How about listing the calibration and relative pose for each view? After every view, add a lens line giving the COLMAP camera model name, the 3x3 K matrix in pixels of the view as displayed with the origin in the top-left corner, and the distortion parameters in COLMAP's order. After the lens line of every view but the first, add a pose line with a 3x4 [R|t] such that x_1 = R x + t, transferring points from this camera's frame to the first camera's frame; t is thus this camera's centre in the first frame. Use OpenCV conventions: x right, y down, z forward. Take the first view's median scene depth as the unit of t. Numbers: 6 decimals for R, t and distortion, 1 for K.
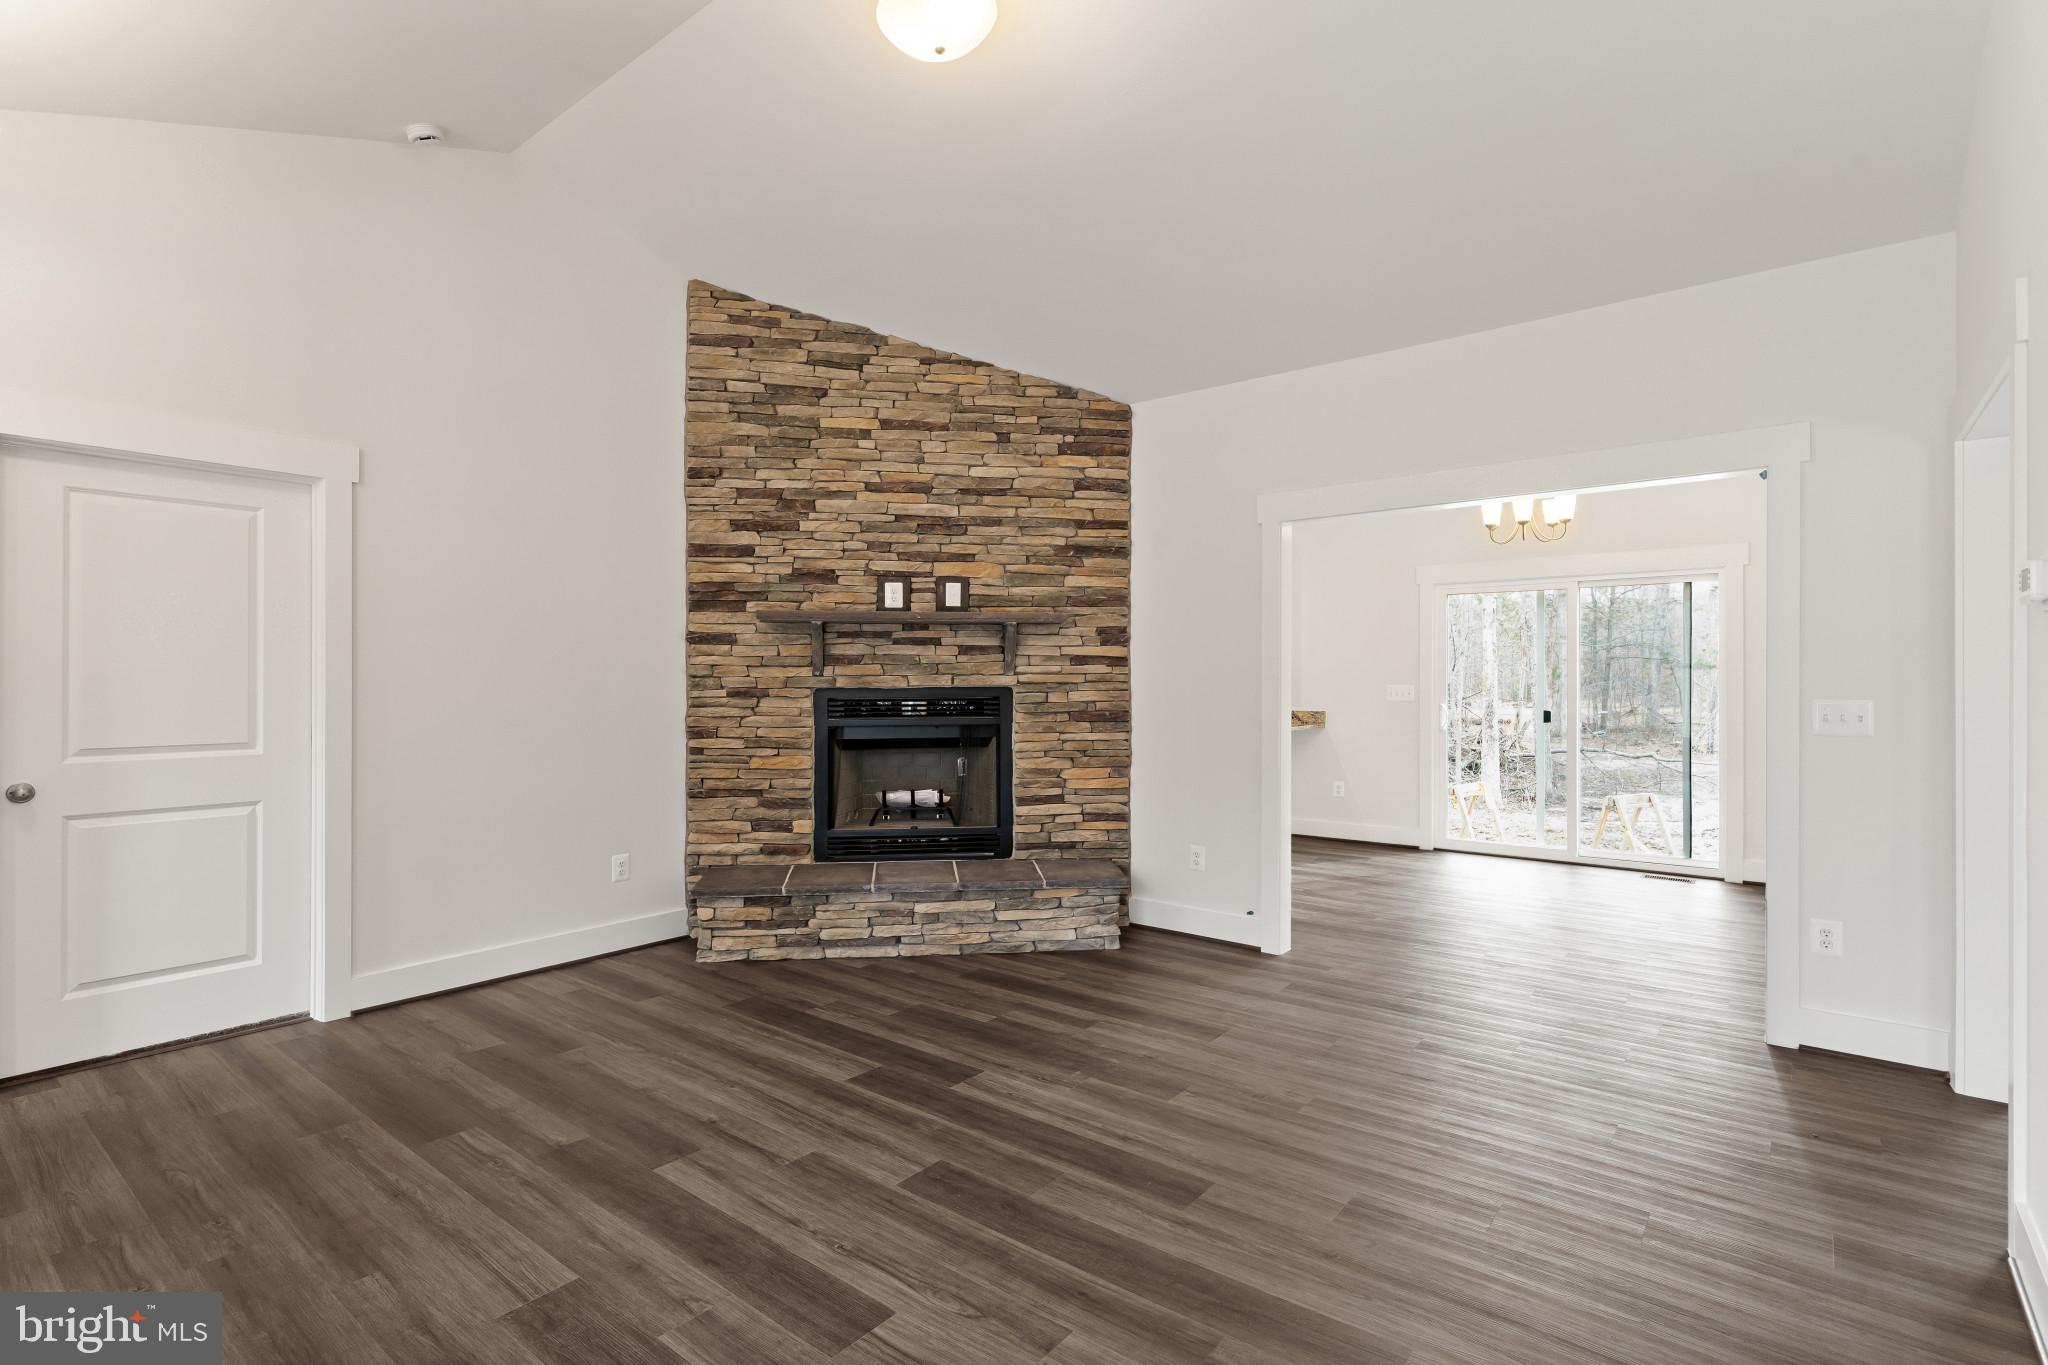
lens RADIAL K [[986.5, 0, 1006.2], [0, 986.5, 690.0], [0, 0, 1]] dist [-0.002766, -0.000773]
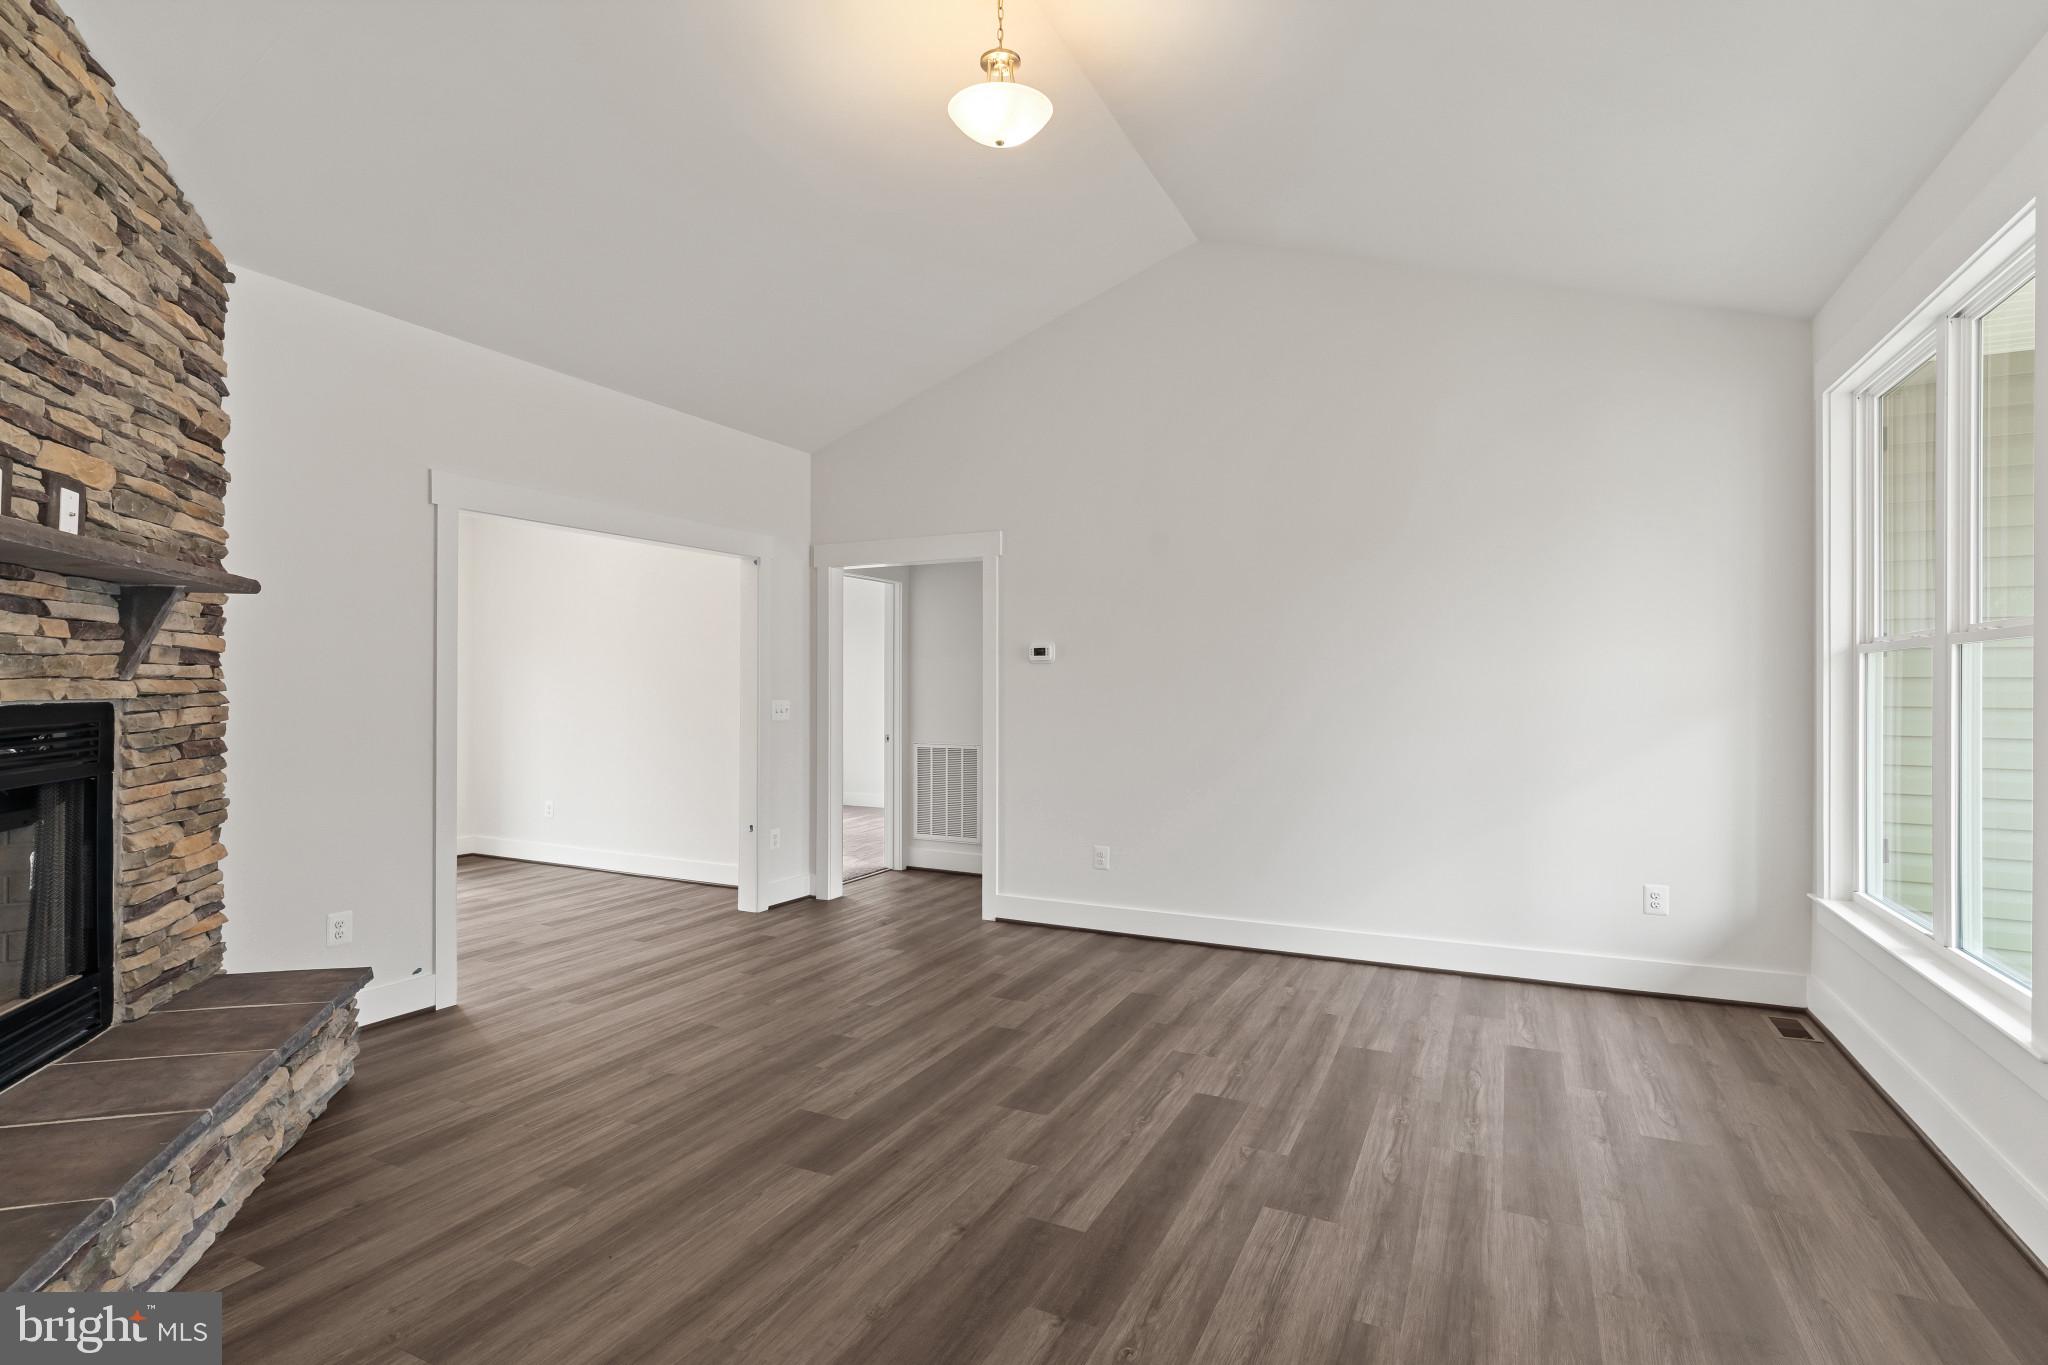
lens RADIAL K [[993.7, 0, 1027.6], [0, 993.7, 700.6], [0, 0, 1]] dist [-0.002442, -0.000278]
pose [[-0.228530, -0.011298, 0.973471, -0.994060], [0.009922, 0.999854, 0.013933, -0.010446], [-0.973486, 0.012842, -0.228385, 1.014315]]
